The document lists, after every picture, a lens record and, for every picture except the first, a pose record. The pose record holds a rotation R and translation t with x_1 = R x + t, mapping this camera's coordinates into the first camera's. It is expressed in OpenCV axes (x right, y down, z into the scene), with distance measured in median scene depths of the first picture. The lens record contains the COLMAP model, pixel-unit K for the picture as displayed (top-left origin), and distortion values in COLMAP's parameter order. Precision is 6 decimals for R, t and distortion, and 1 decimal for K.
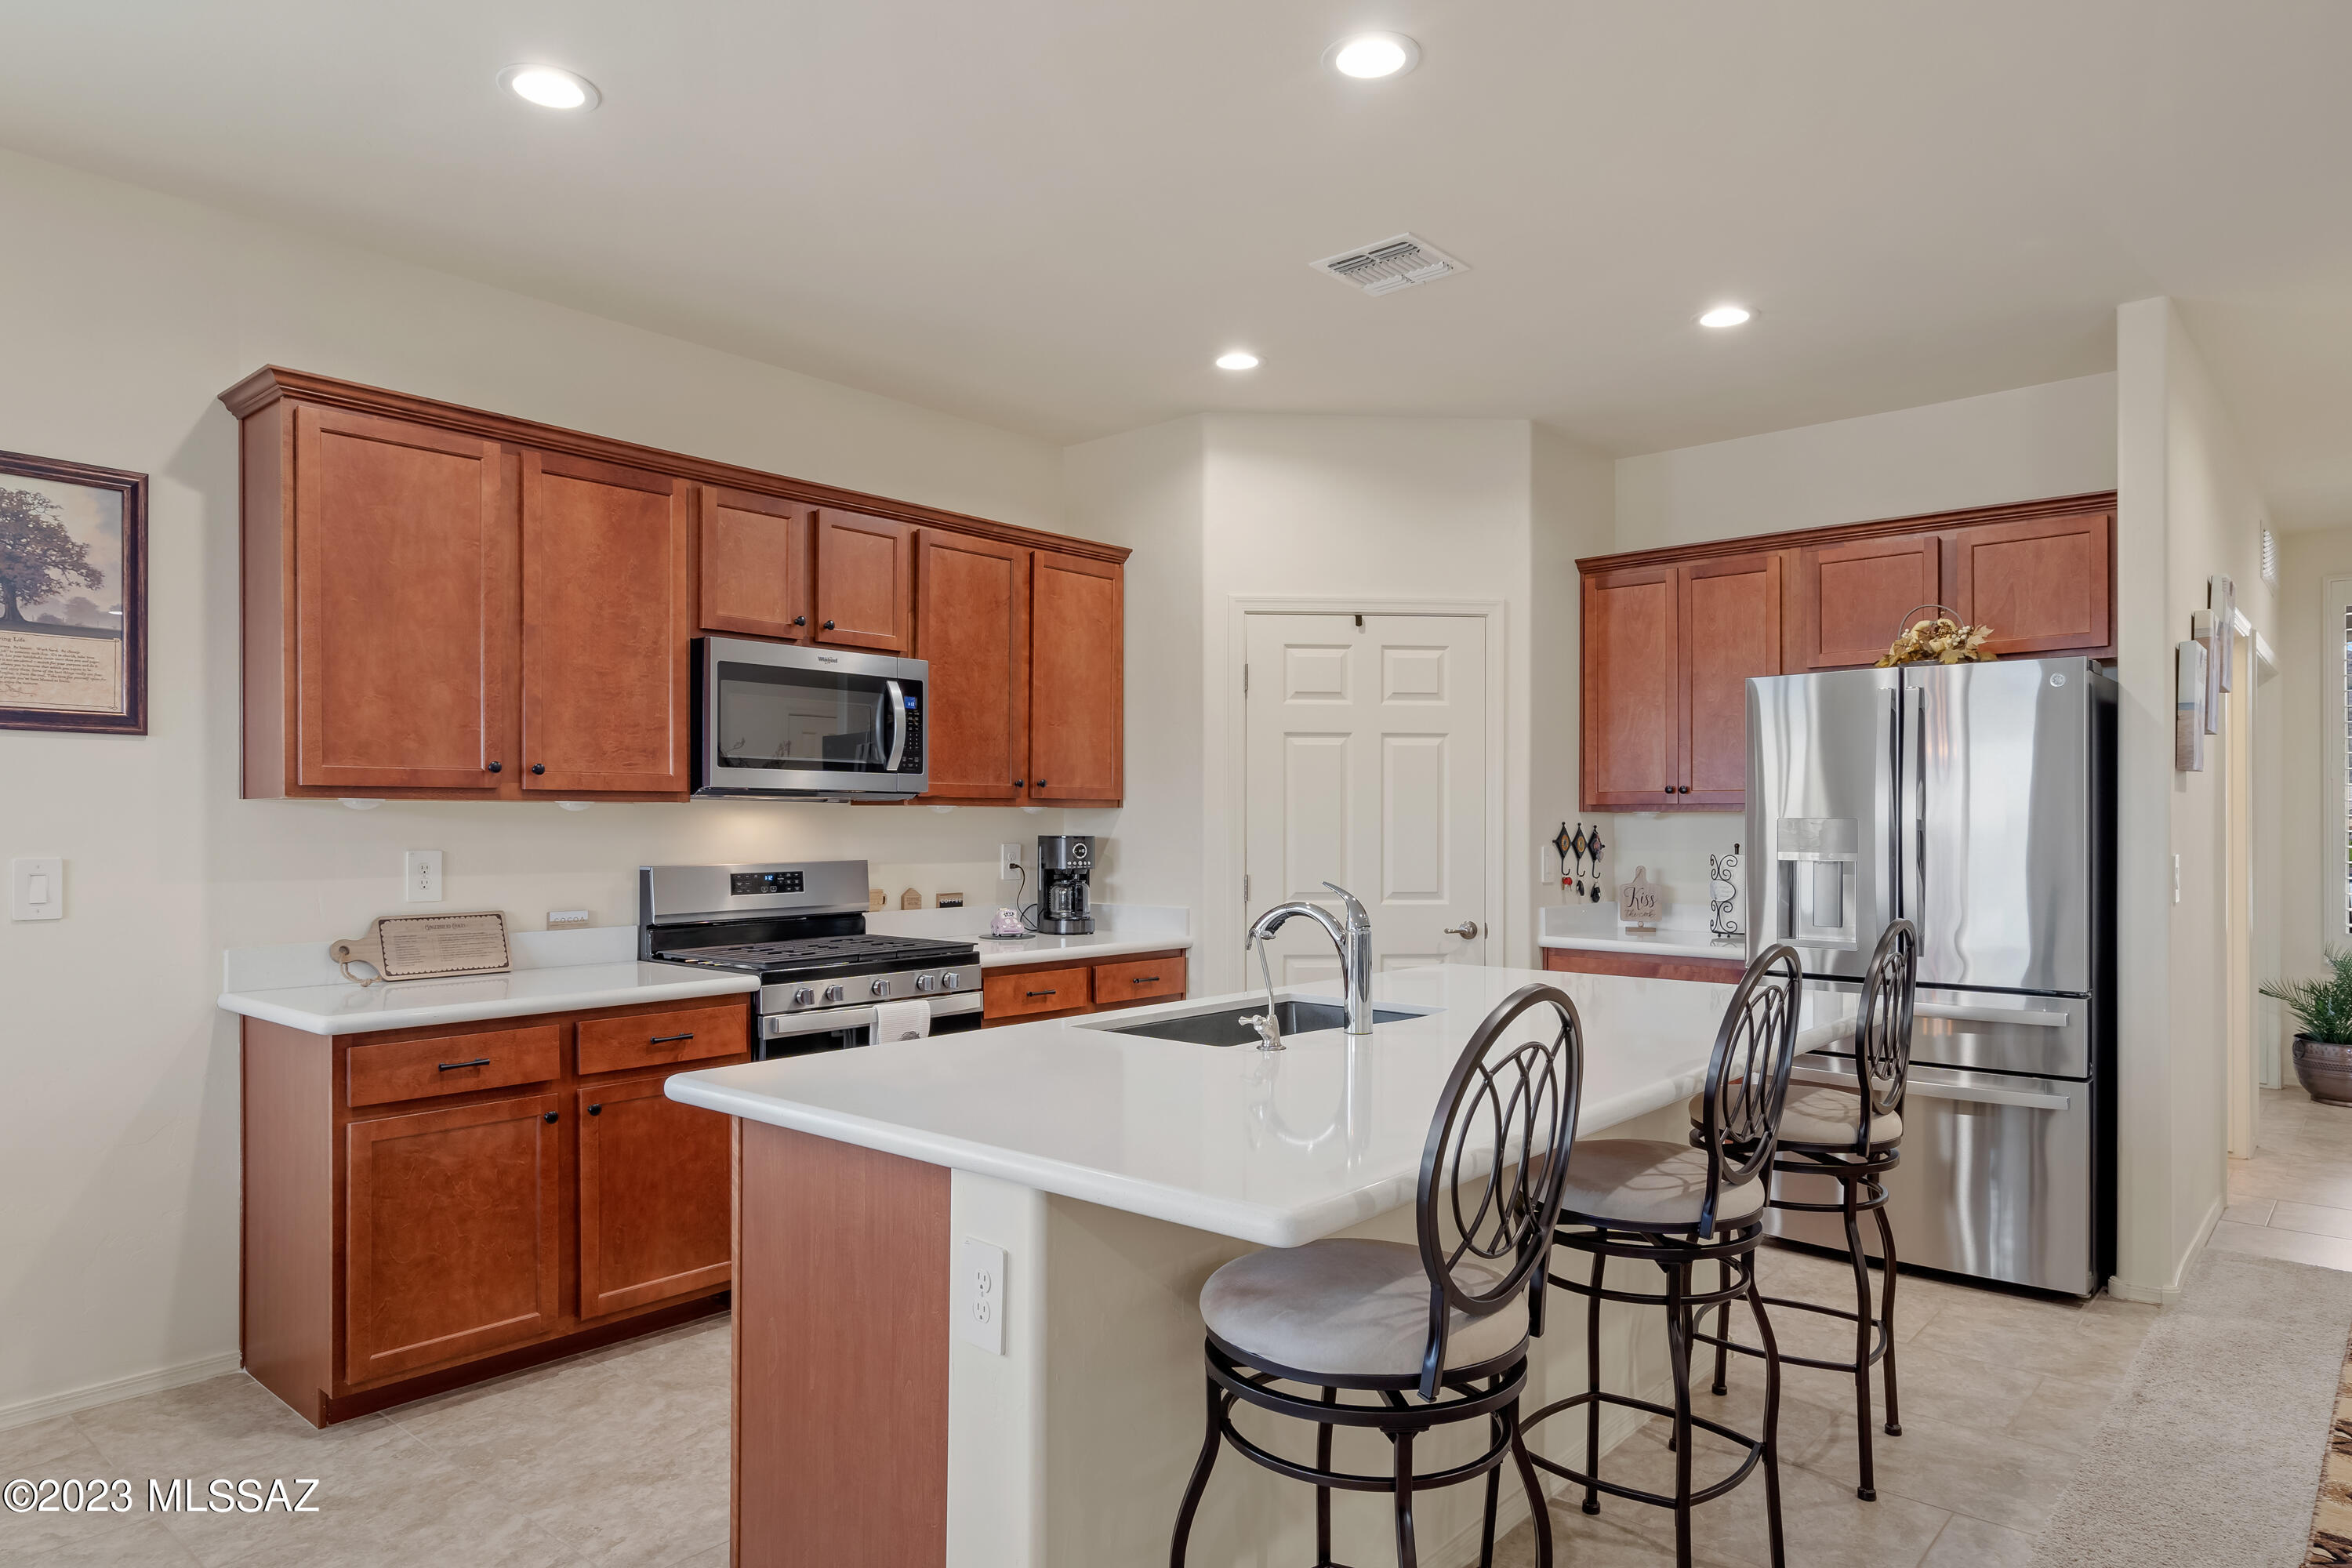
lens RADIAL K [[1416.3, 0, 1177.4], [0, 1416.3, 828.6], [0, 0, 1]] dist [0.005667, 0.004455]
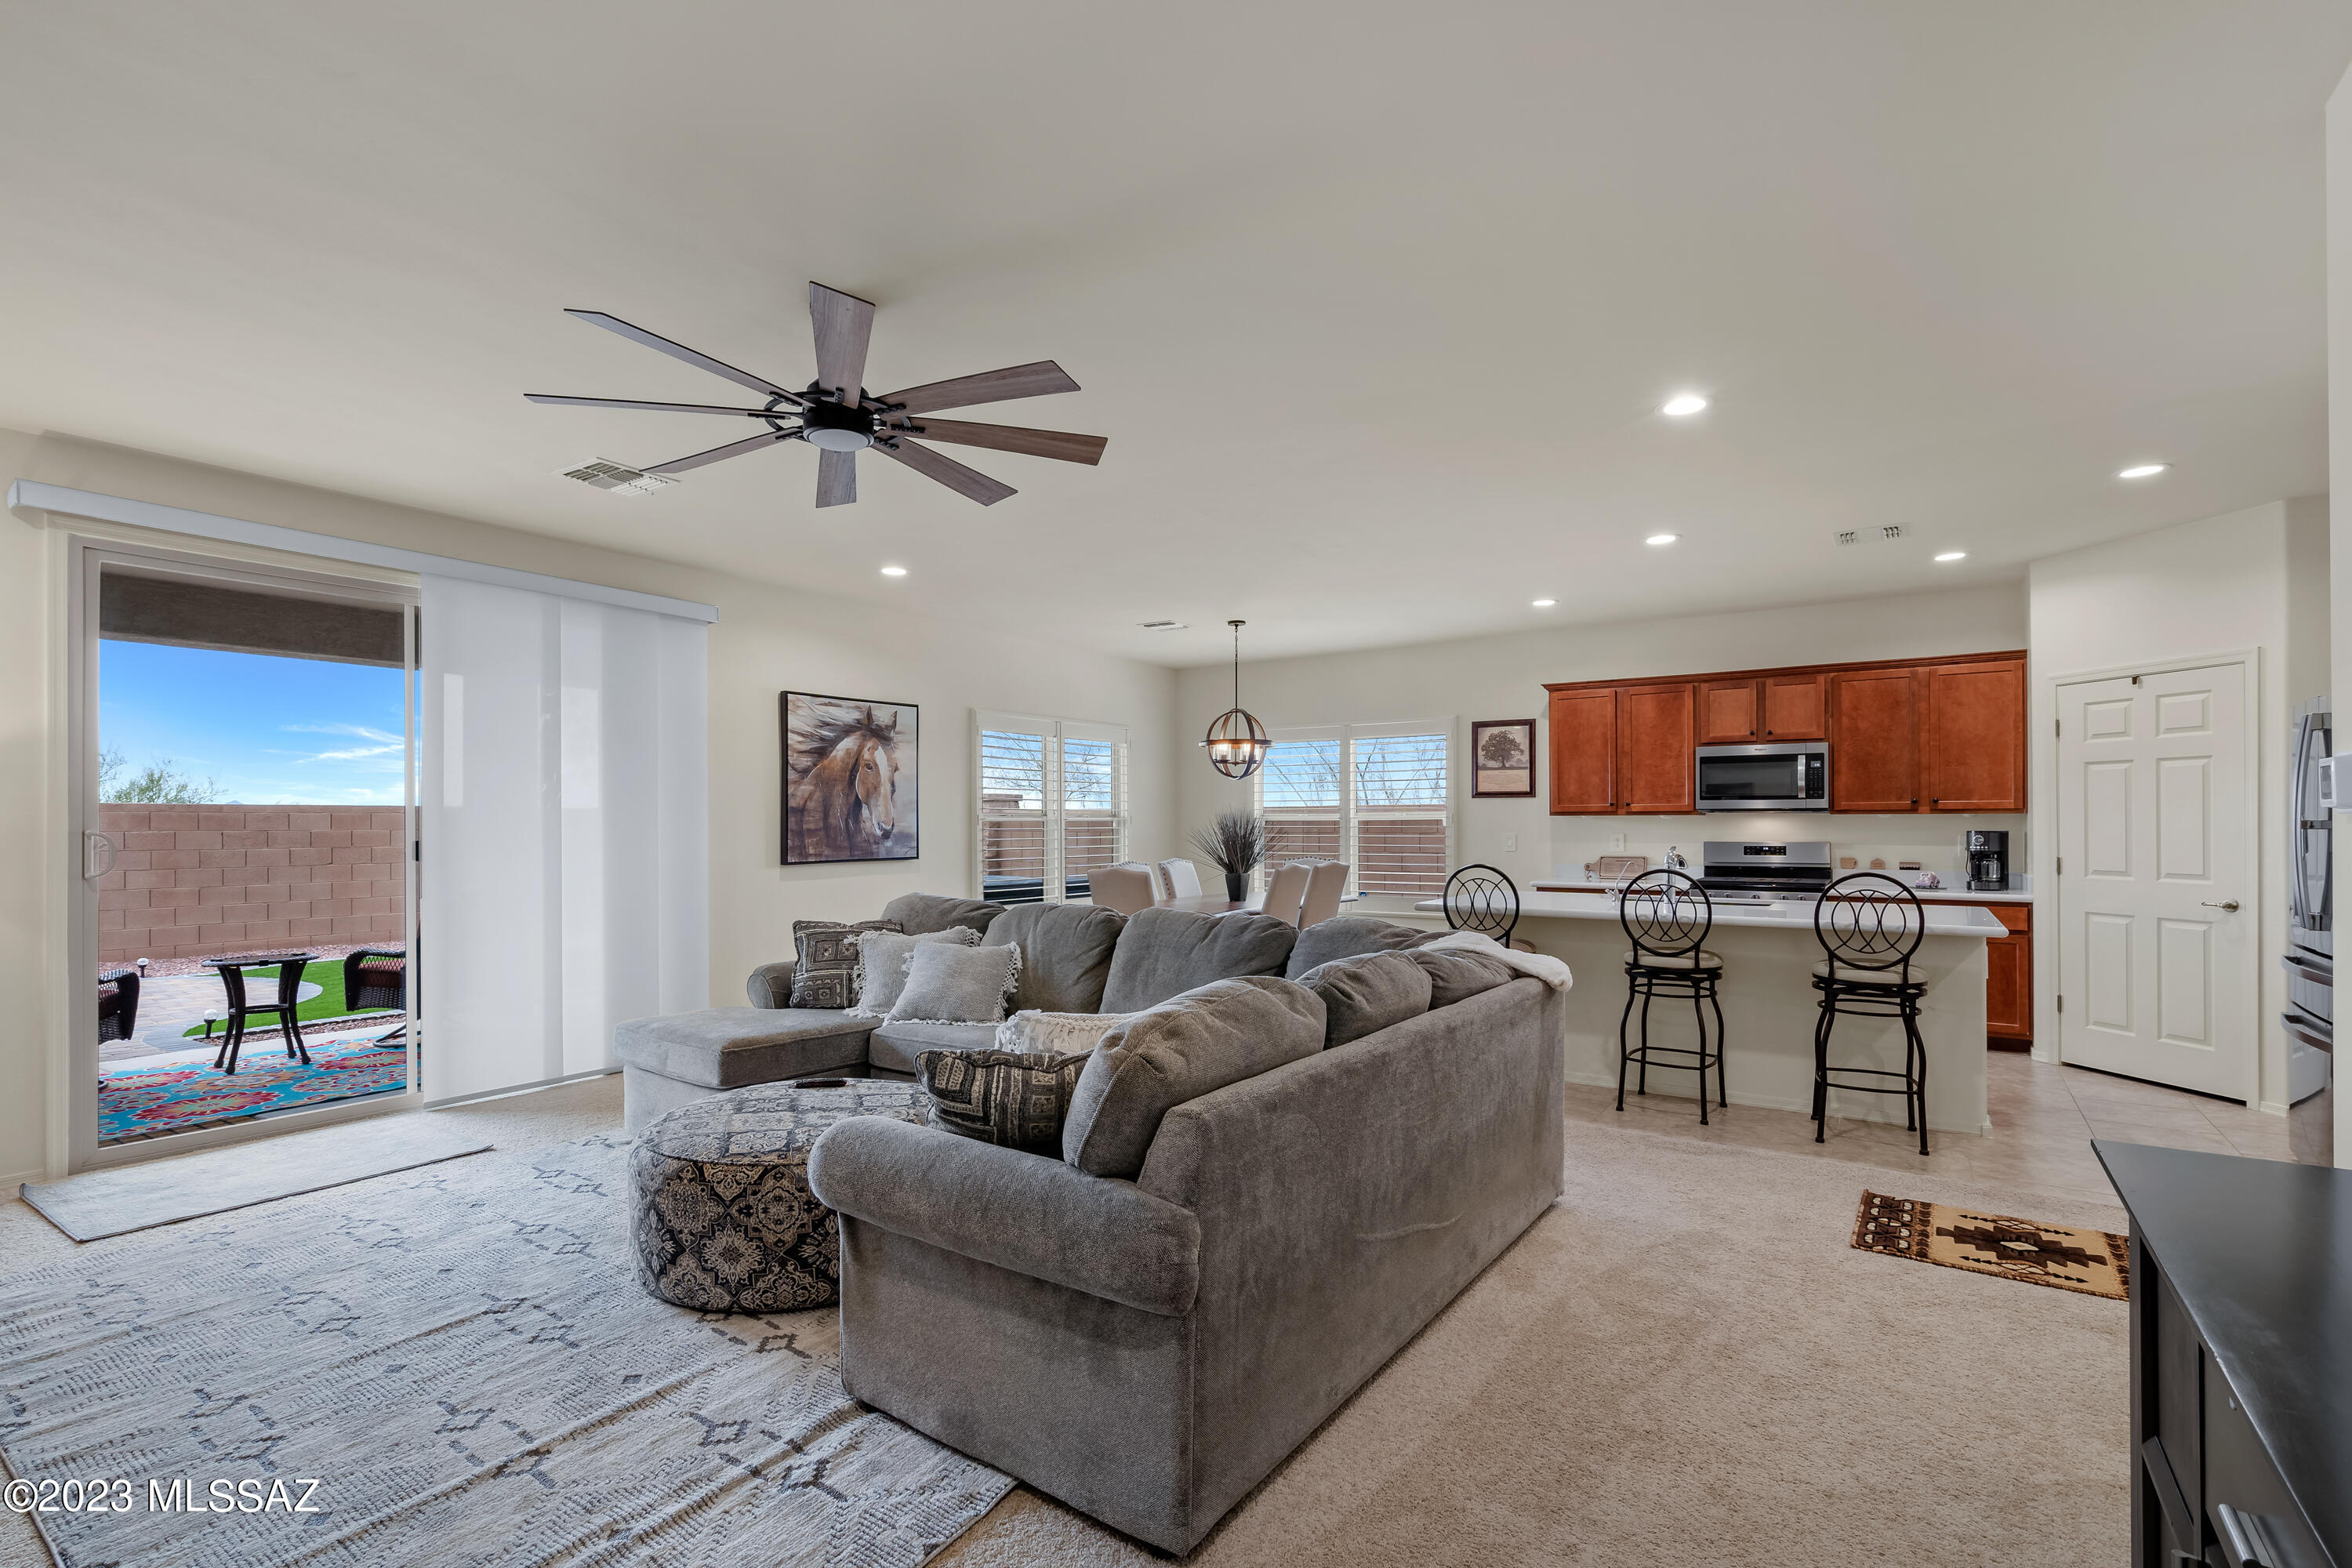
lens RADIAL K [[1081.3, 0, 1178.5], [0, 1081.3, 818.7], [0, 0, 1]] dist [-0.002793, 0.000916]
pose [[0.112314, -0.003755, -0.993666, 1.390771], [-0.002031, 0.999990, -0.004009, -0.002897], [0.993671, 0.002468, 0.112305, -0.092420]]
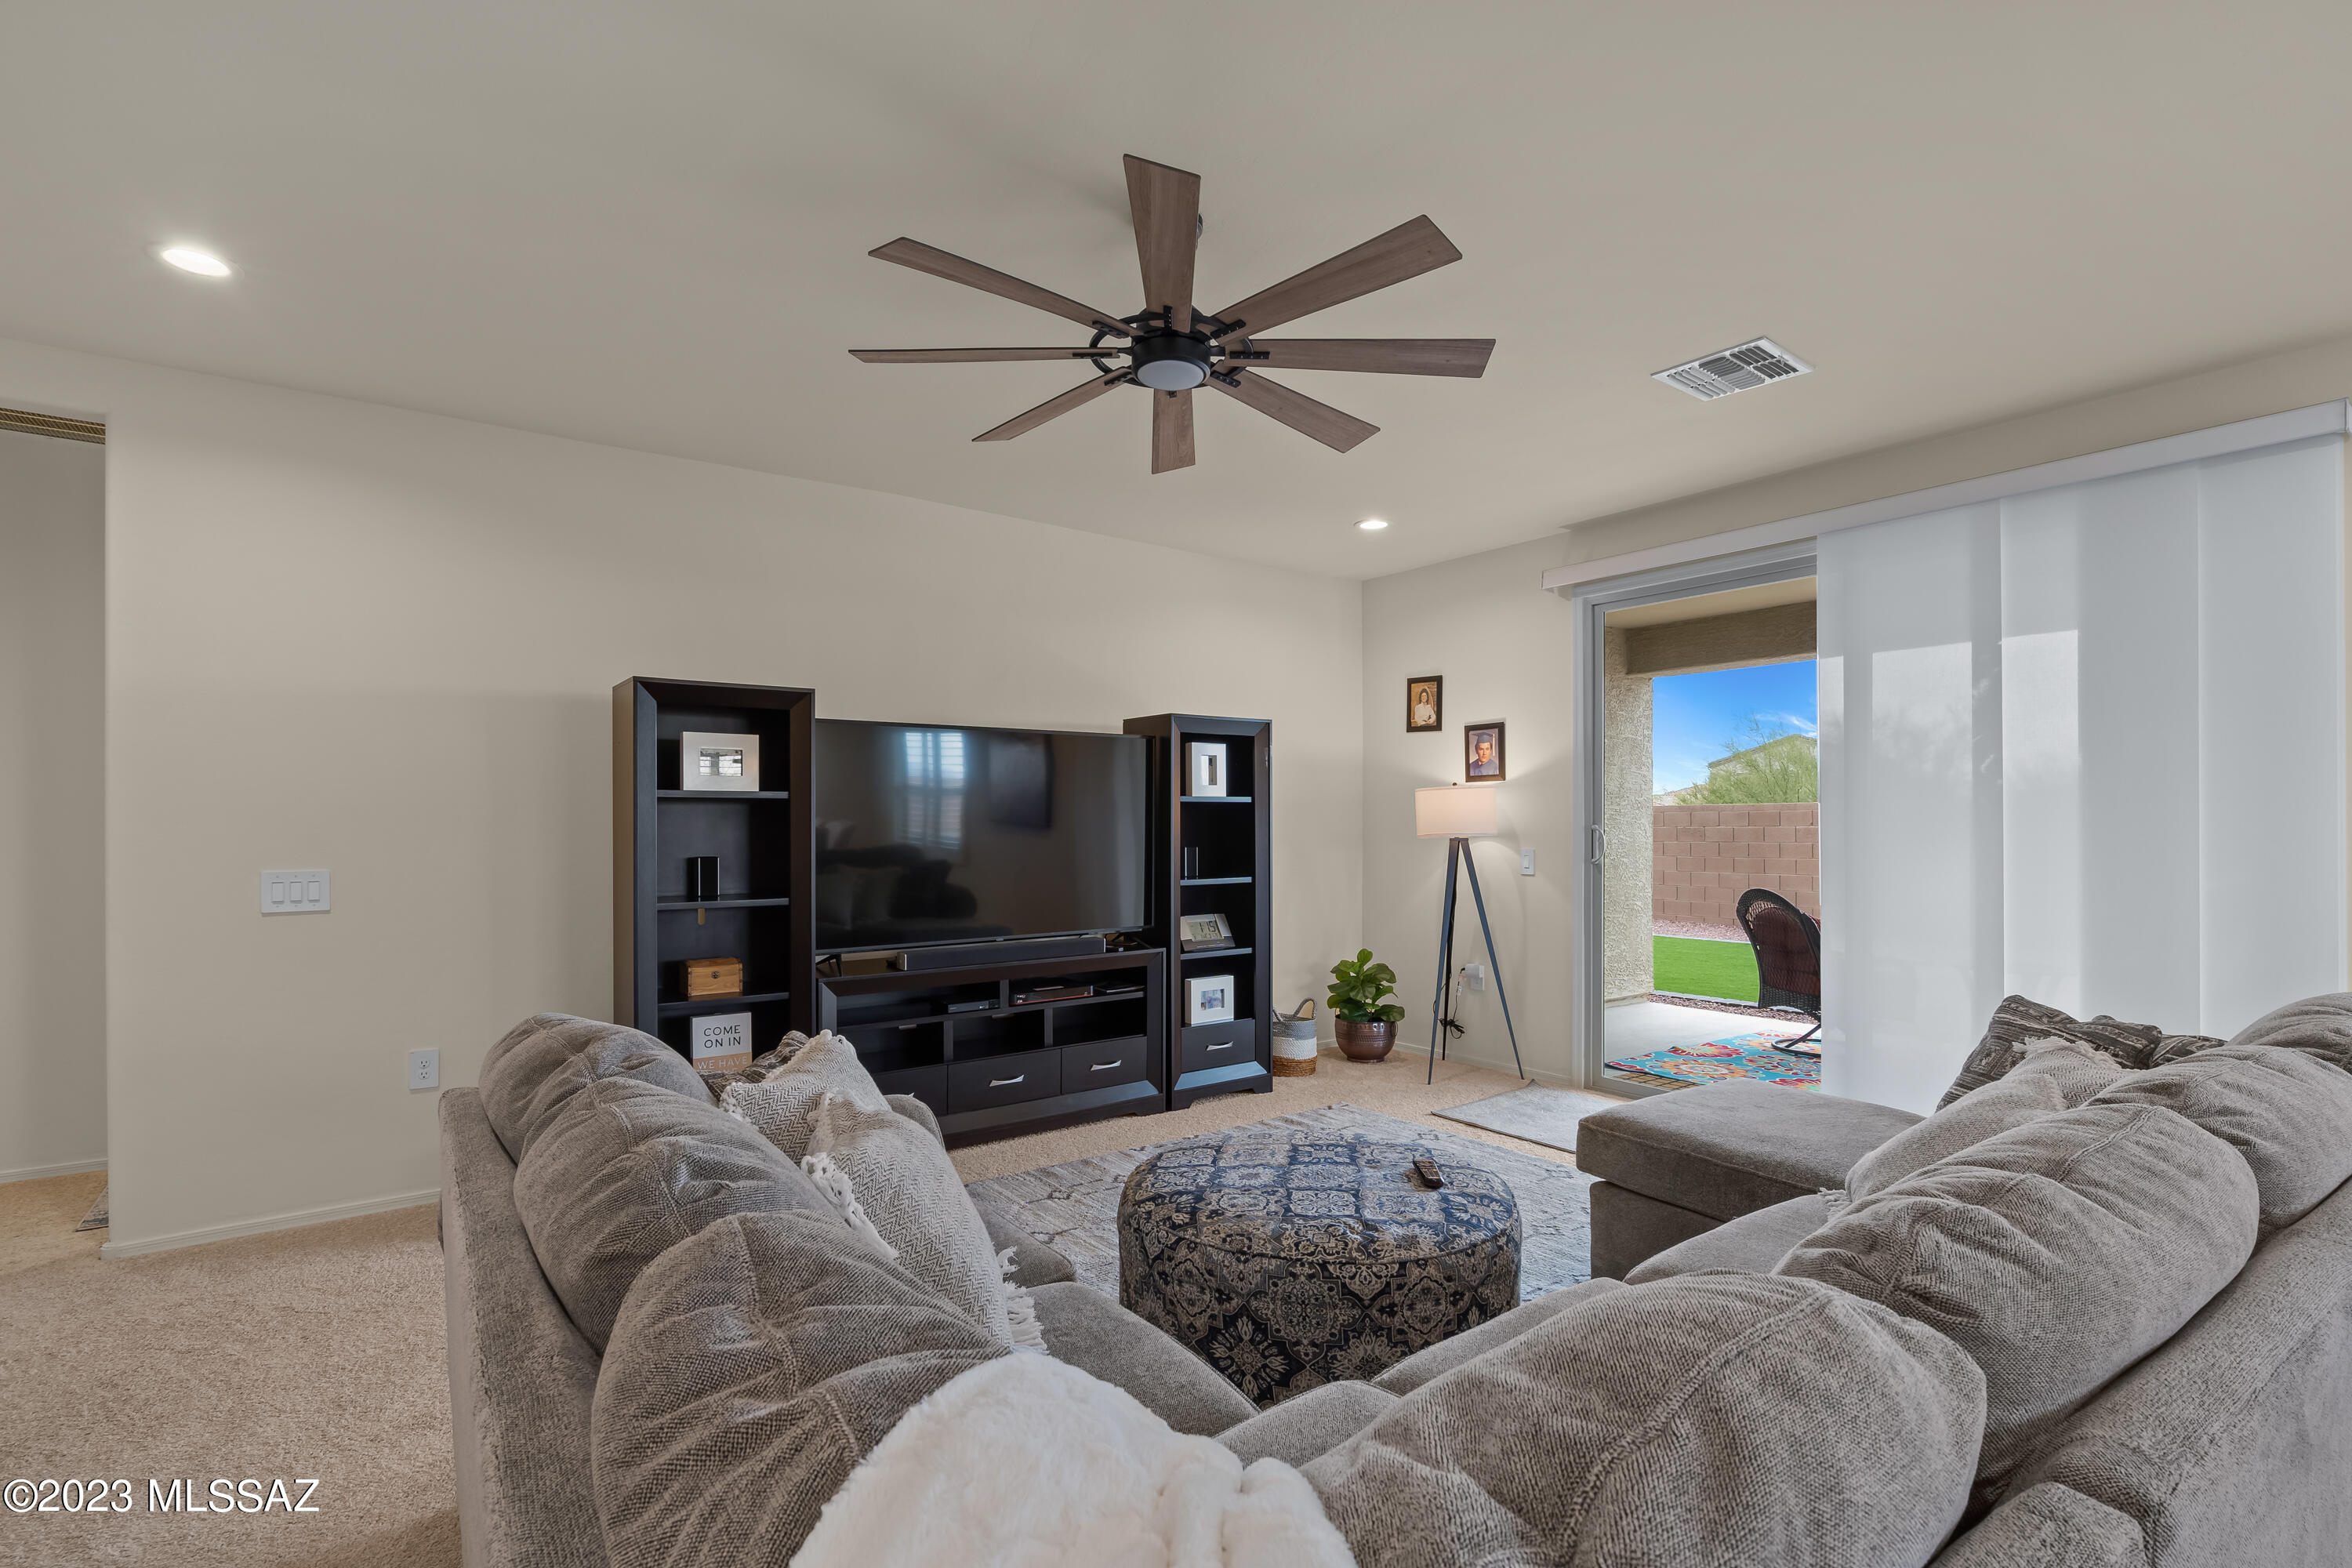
lens RADIAL K [[1089.4, 0, 1172.9], [0, 1089.4, 814.6], [0, 0, 1]] dist [-0.001793, 0.000768]
pose [[-0.974129, 0.003745, 0.225961, 0.446638], [0.003188, 0.999991, -0.002831, -0.004285], [-0.225970, -0.002037, -0.974132, 0.406671]]
